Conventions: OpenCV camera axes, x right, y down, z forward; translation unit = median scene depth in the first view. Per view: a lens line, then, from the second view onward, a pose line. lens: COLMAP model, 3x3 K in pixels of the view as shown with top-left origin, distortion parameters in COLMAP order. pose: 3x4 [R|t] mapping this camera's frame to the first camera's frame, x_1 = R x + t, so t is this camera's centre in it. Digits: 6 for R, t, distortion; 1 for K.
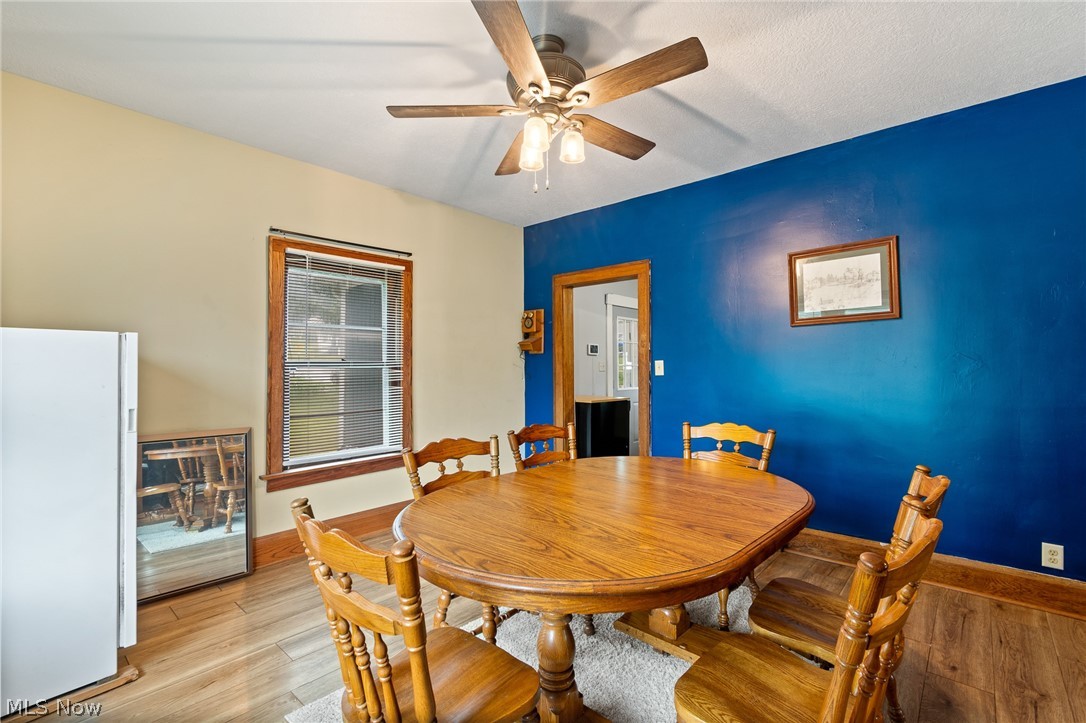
lens RADIAL K [[480.8, 0, 542.4], [0, 480.8, 365.0], [0, 0, 1]] dist [-0.002270, -0.000981]
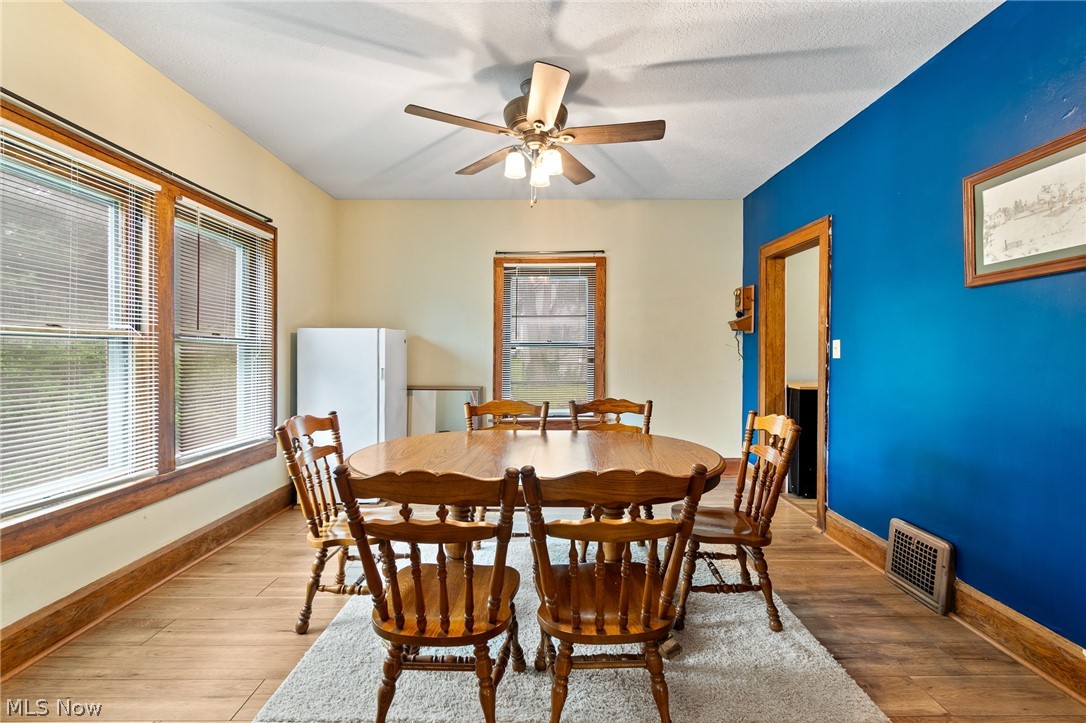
lens RADIAL K [[480.8, 0, 549.6], [0, 480.8, 355.5], [0, 0, 1]] dist [-0.002270, -0.000981]
pose [[0.678960, 0.015633, -0.734009, 0.508577], [0.000255, 0.999768, 0.021529, -0.000410], [0.734175, -0.014805, 0.678799, 0.098630]]
